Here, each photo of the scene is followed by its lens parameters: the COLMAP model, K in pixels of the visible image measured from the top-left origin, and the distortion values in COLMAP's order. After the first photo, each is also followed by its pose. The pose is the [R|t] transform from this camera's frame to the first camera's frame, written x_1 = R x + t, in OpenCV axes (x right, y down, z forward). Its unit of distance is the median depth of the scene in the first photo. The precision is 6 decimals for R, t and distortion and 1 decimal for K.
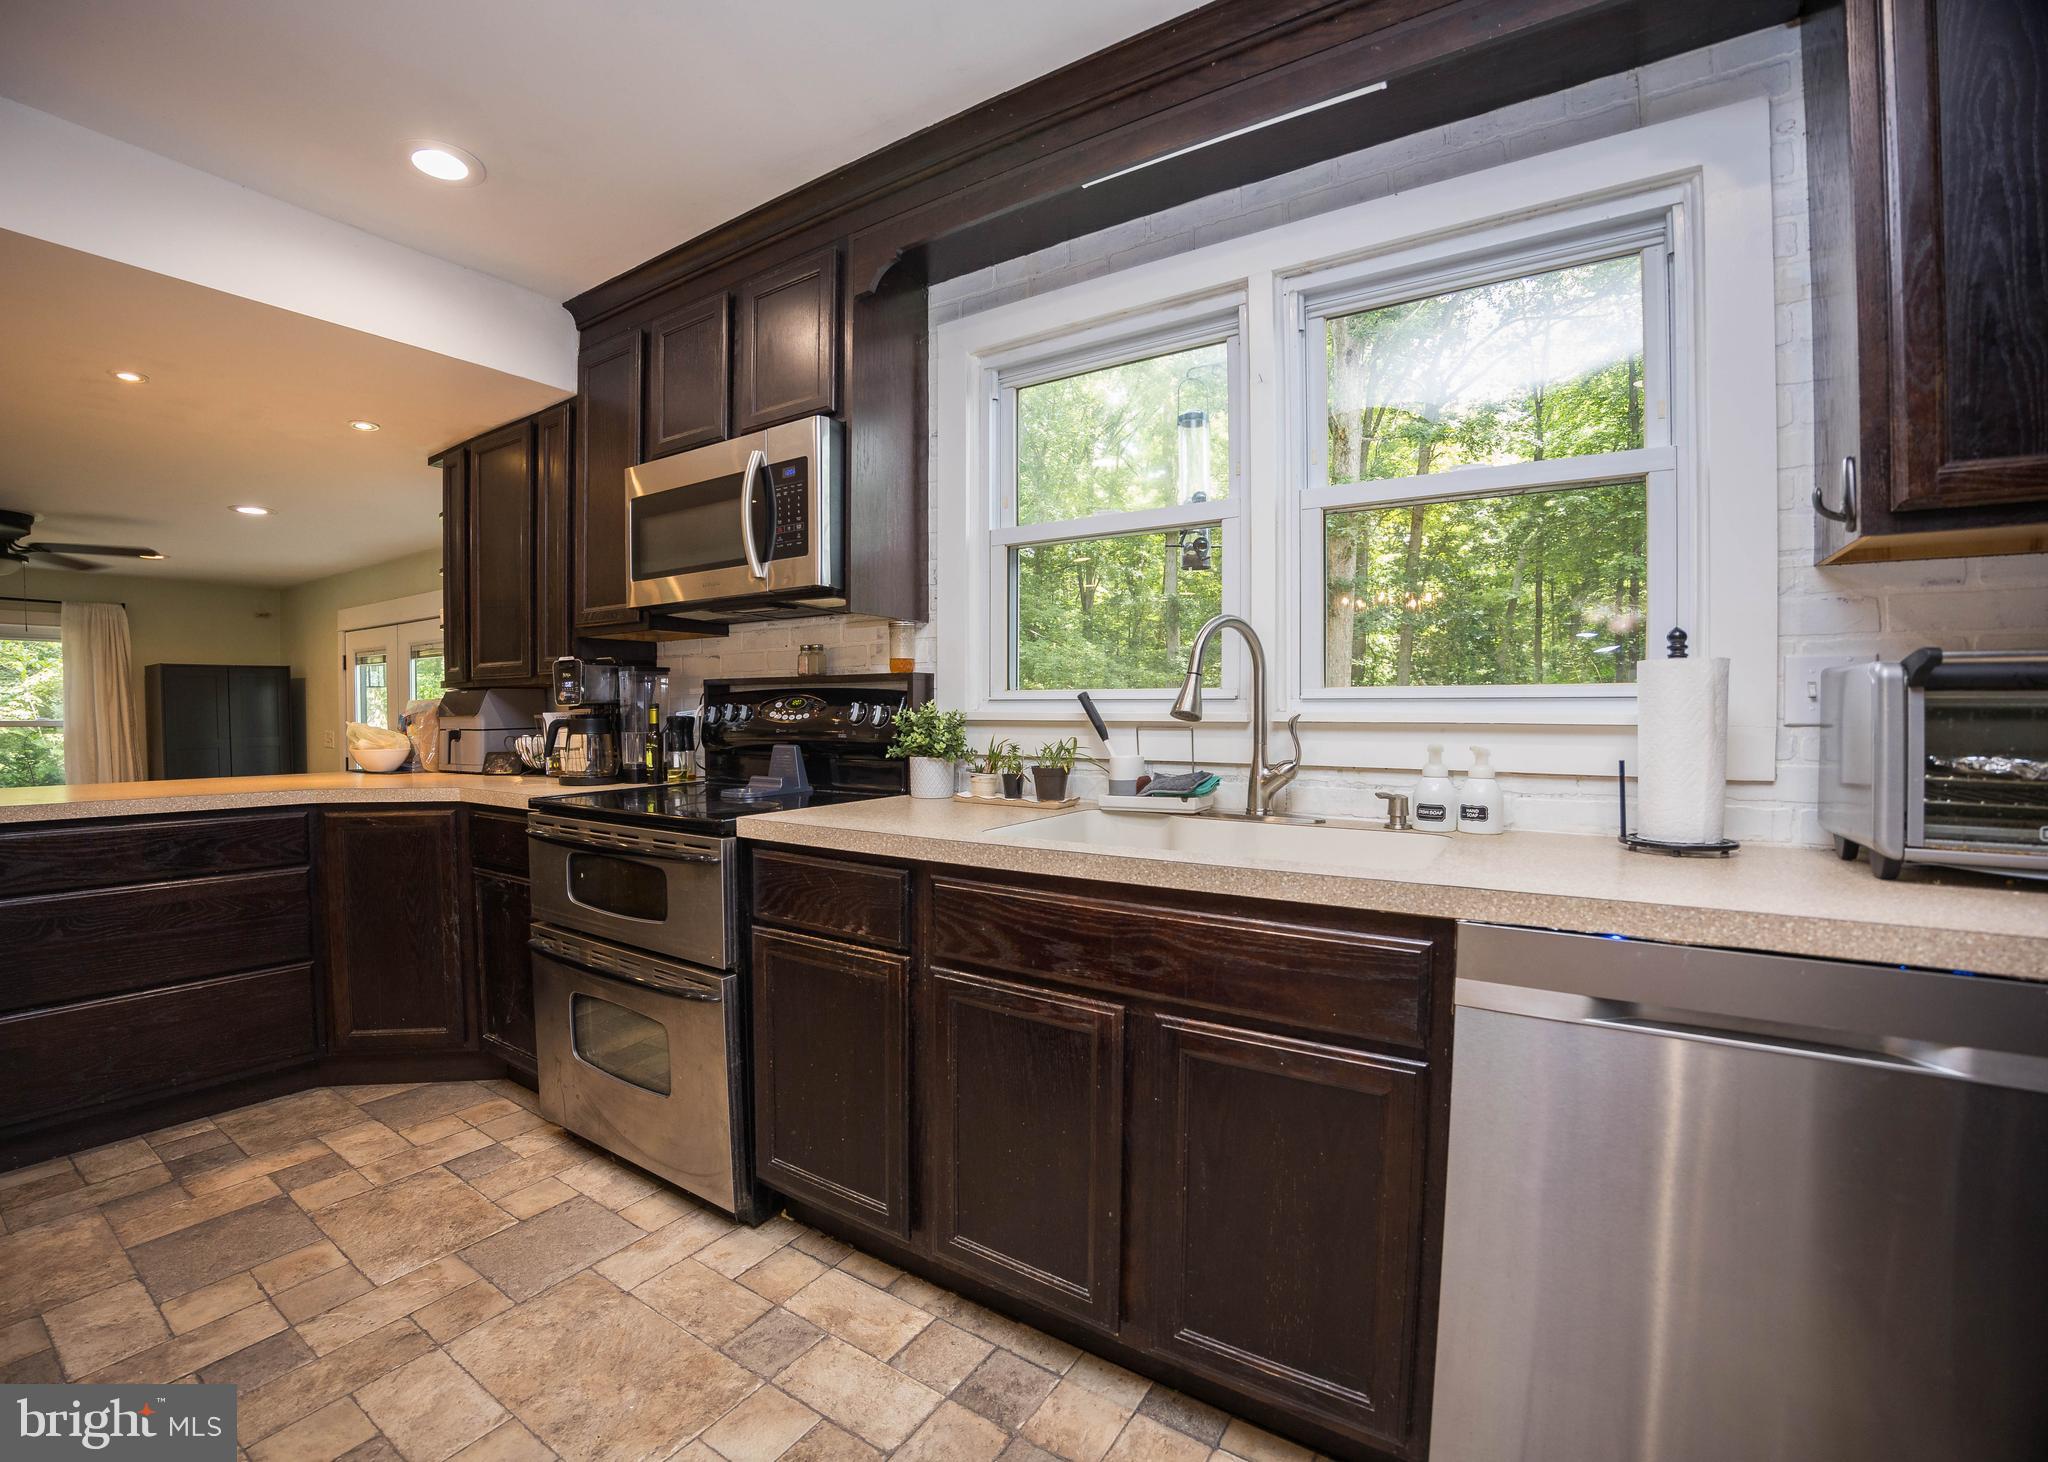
lens RADIAL K [[898.3, 0, 1024.0], [0, 898.3, 736.4], [0, 0, 1]] dist [-0.056413, 0.000257]
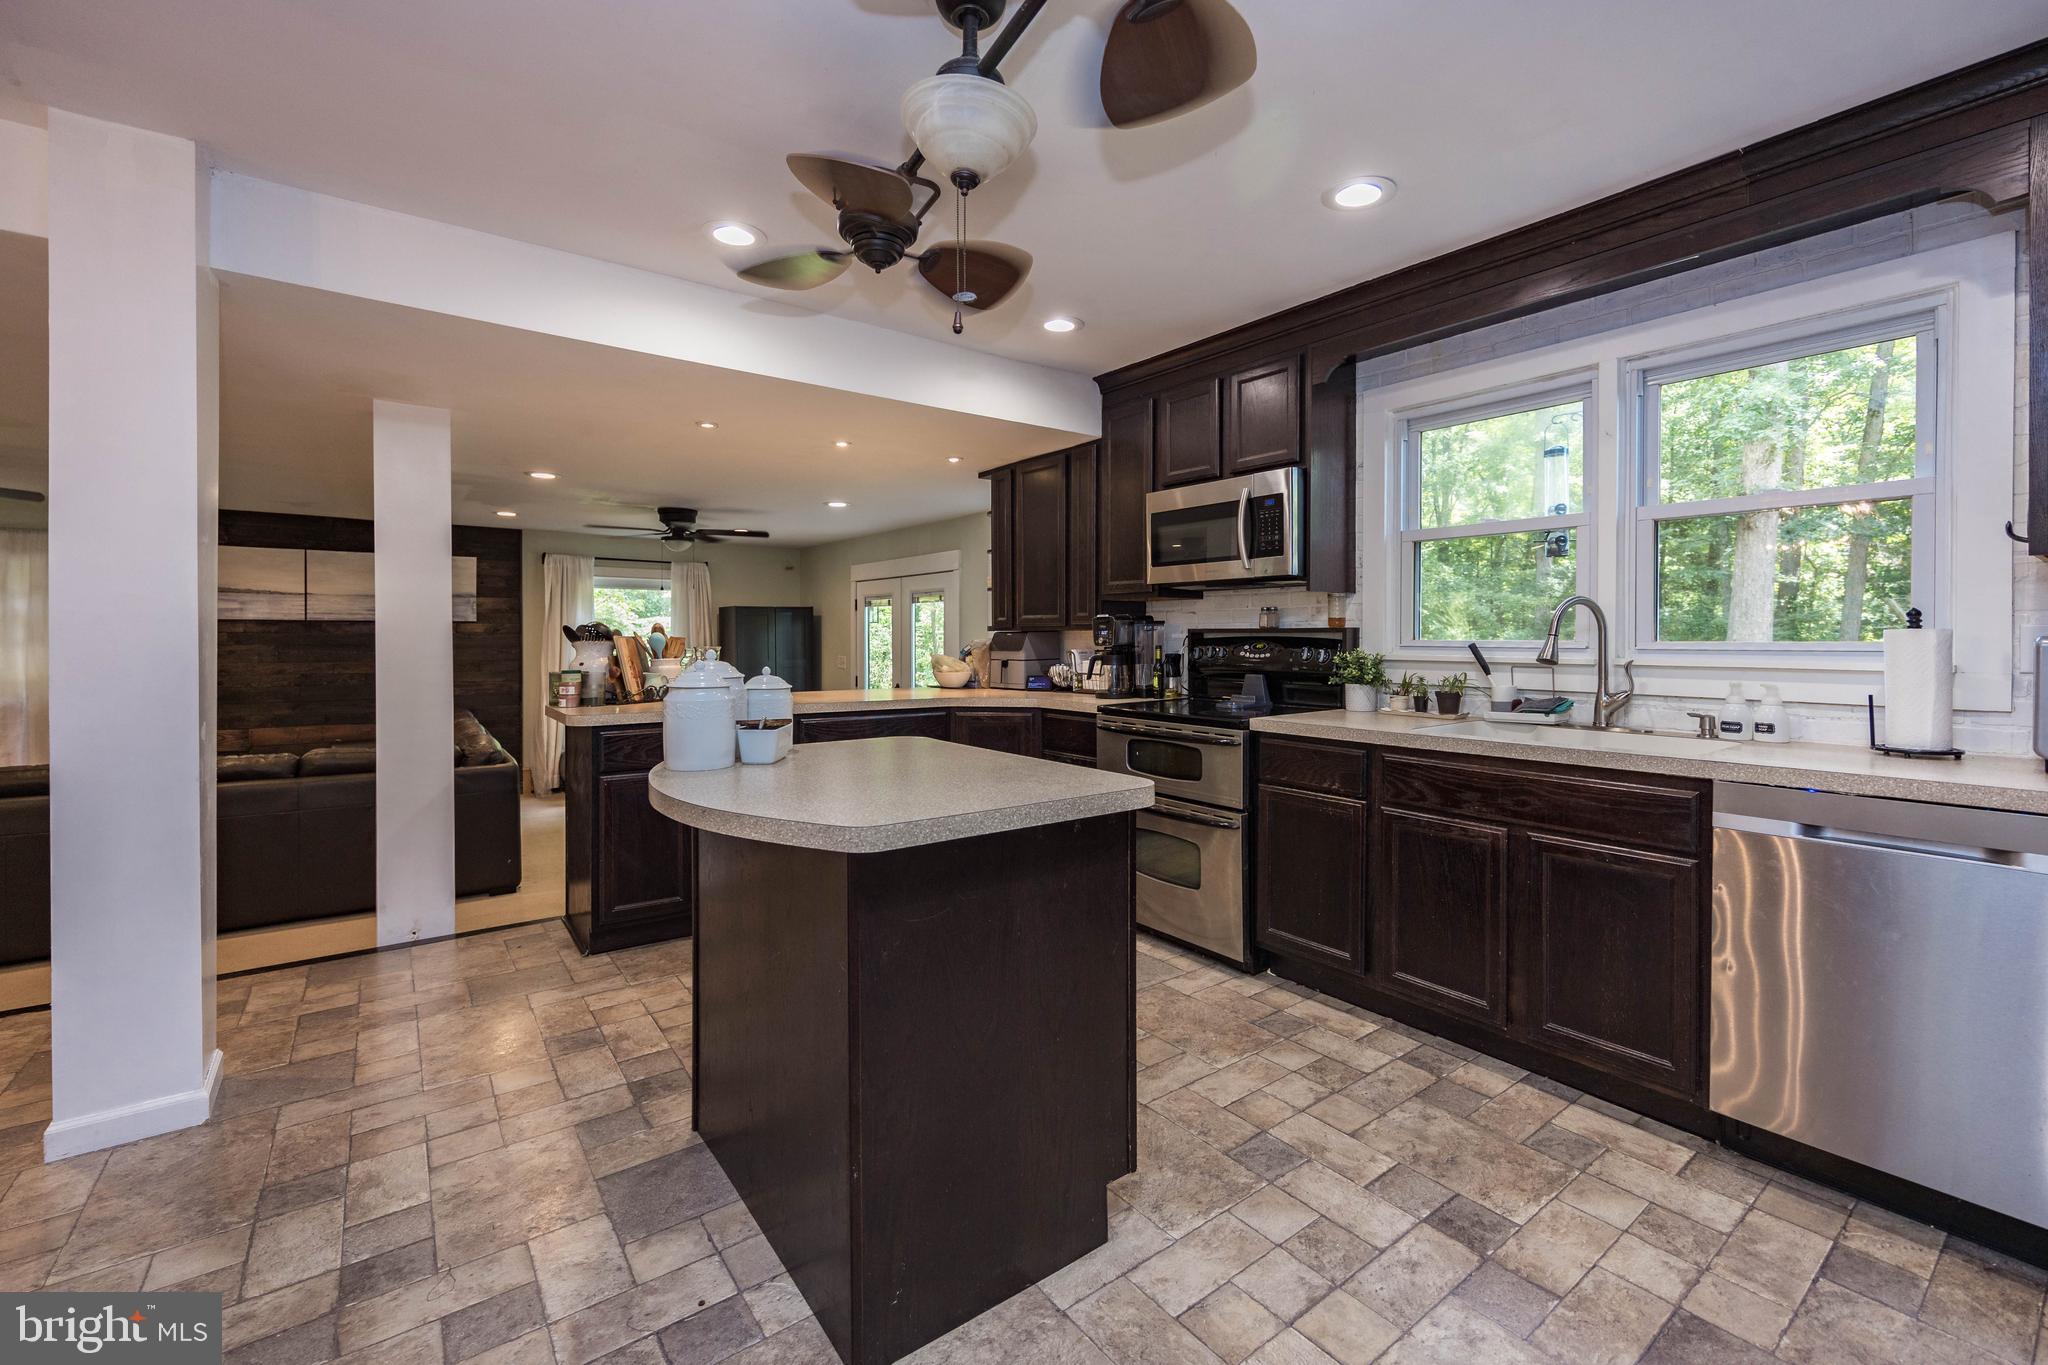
lens RADIAL K [[899.6, 0, 1081.3], [0, 899.6, 641.0], [0, 0, 1]] dist [0.002352, -0.000078]
pose [[0.952295, 0.003248, -0.305160, -0.095322], [-0.010601, 0.999692, -0.022440, -0.010817], [0.304994, 0.024604, 0.952037, -0.616209]]
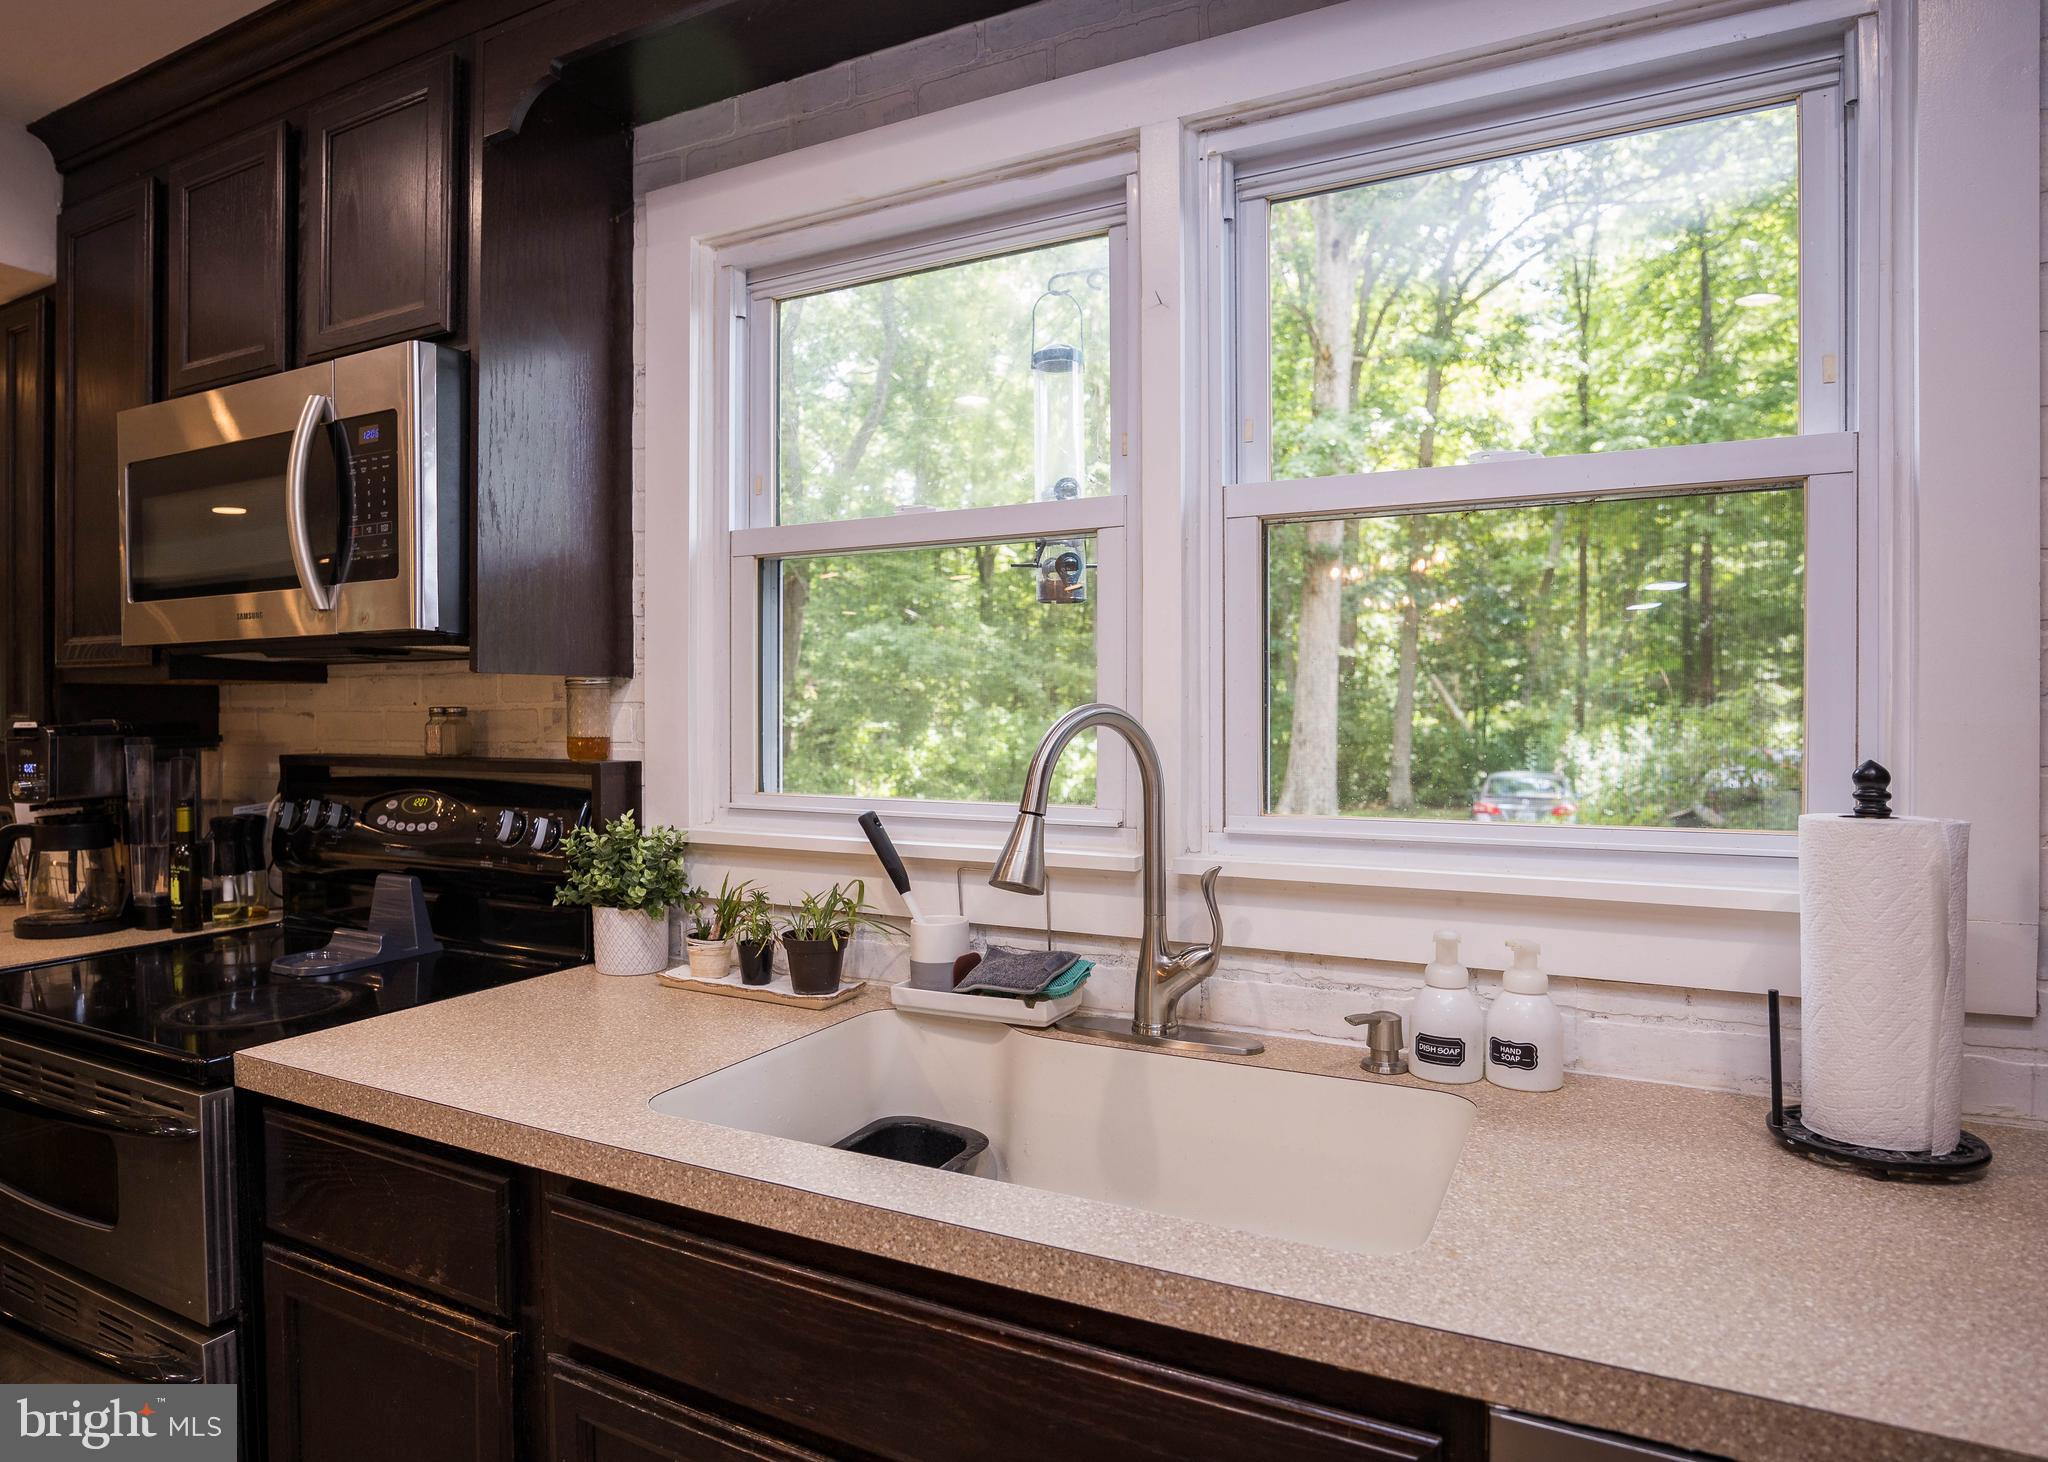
lens RADIAL K [[1221.2, 0, 994.2], [0, 1221.2, 707.4], [0, 0, 1]] dist [-0.024952, -0.000746]
pose [[0.997124, 0.004099, 0.075676, 0.084418], [-0.001416, 0.999370, -0.035473, -0.086541], [-0.075774, 0.035264, 0.996501, 0.175368]]
